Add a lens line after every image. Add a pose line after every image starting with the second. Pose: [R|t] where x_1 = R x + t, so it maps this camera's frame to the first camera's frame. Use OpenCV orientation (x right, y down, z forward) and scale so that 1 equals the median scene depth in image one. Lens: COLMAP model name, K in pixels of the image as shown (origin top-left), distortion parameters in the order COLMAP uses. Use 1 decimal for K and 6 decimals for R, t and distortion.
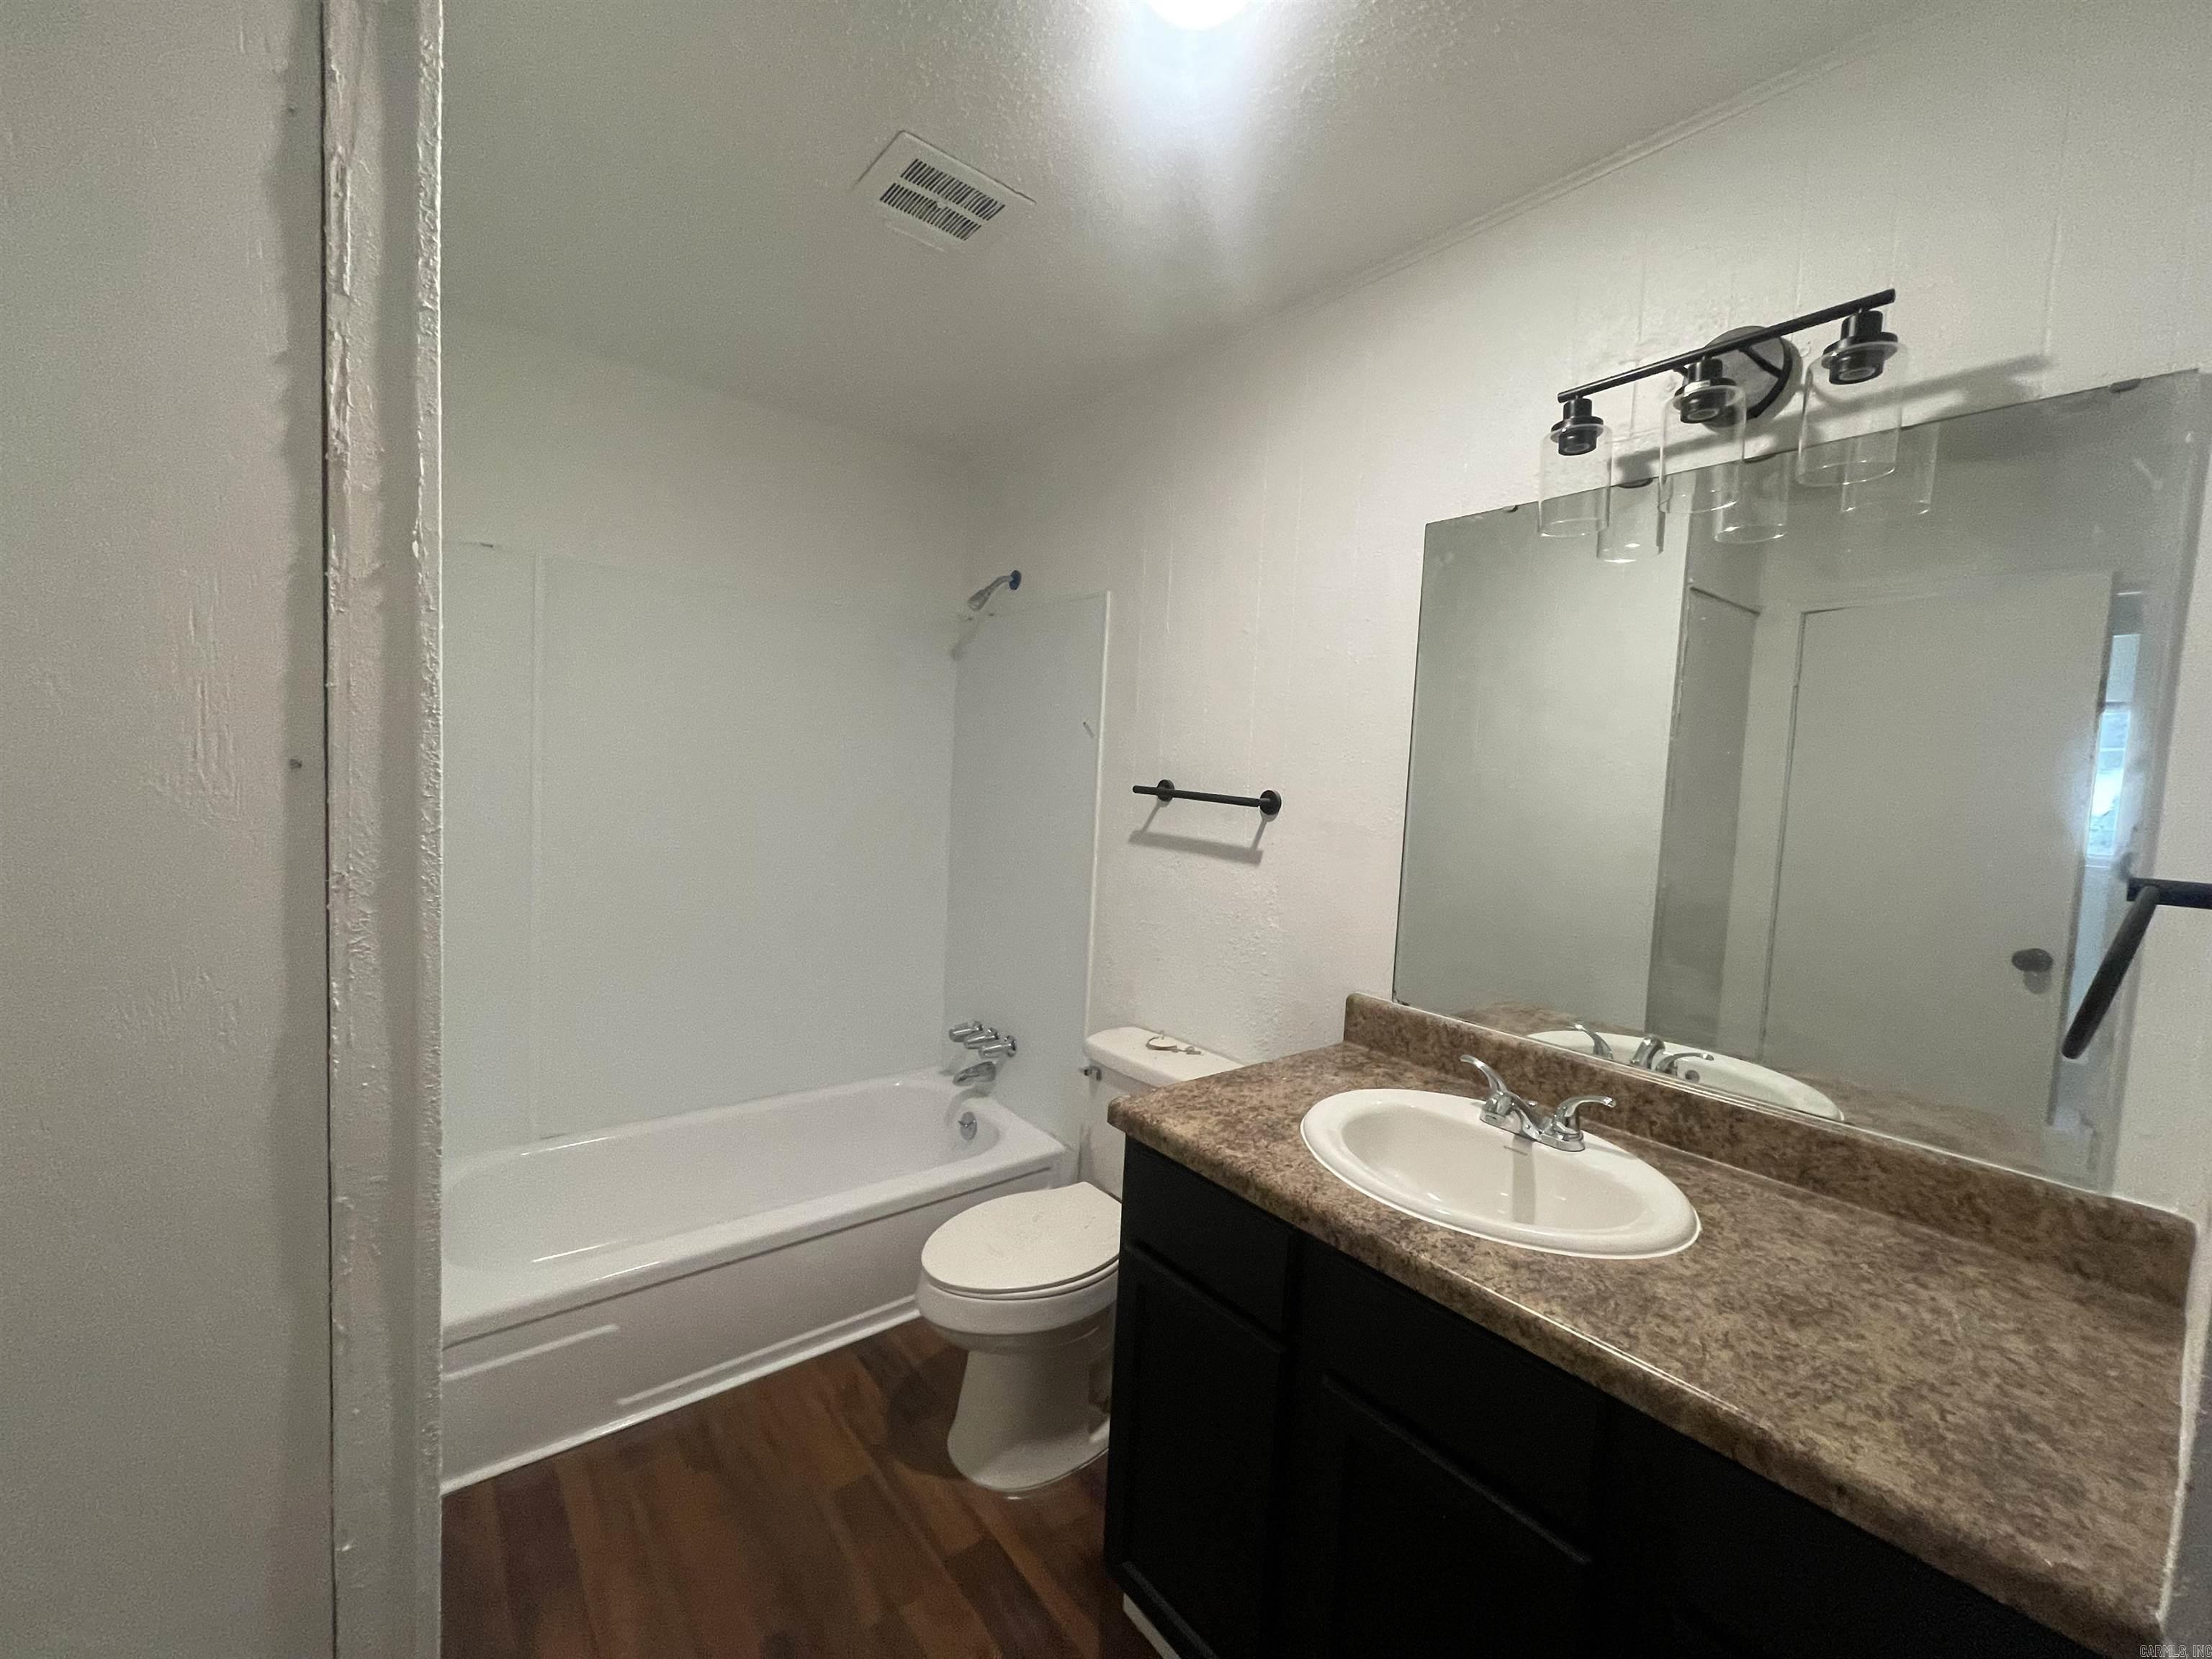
lens RADIAL K [[888.4, 0, 1105.2], [0, 888.4, 826.9], [0, 0, 1]] dist [-0.010263, 0.001086]
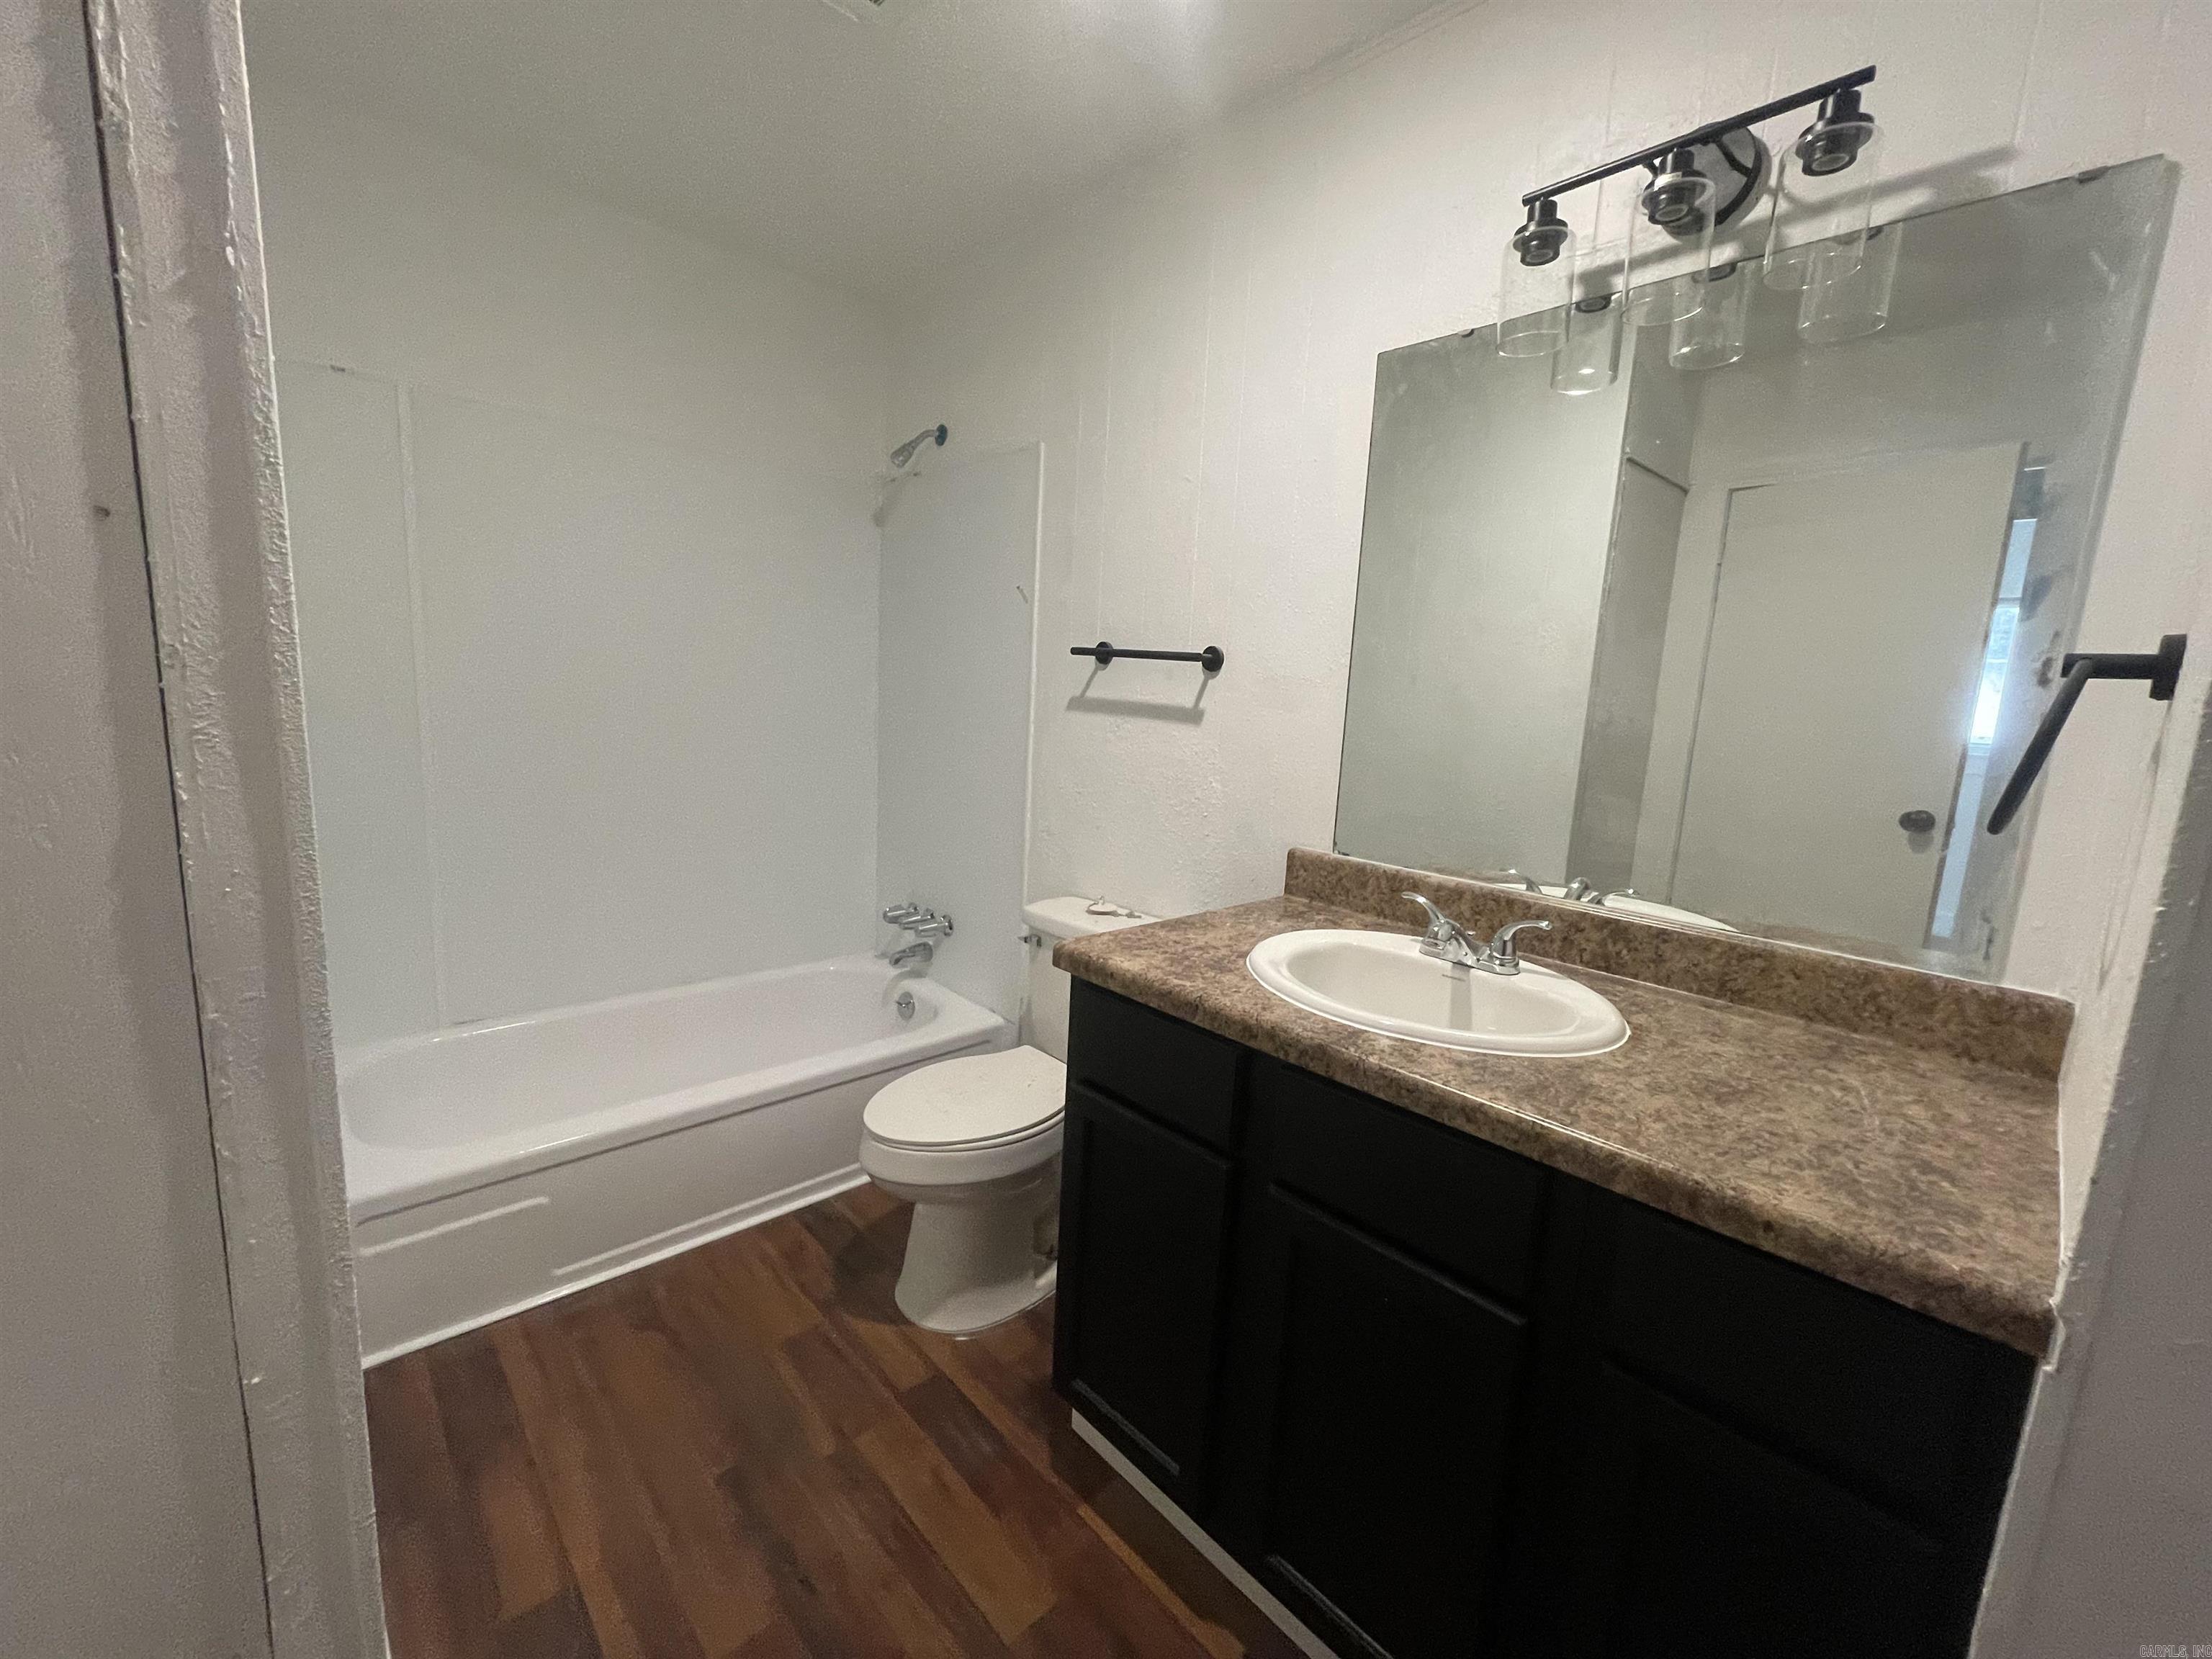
lens RADIAL K [[888.4, 0, 1105.2], [0, 888.4, 833.1], [0, 0, 1]] dist [-0.010263, 0.001086]
pose [[0.996808, -0.012014, 0.078930, -0.017418], [0.004138, 0.995059, 0.099202, 0.103452], [-0.079731, -0.098558, 0.991932, 0.036346]]
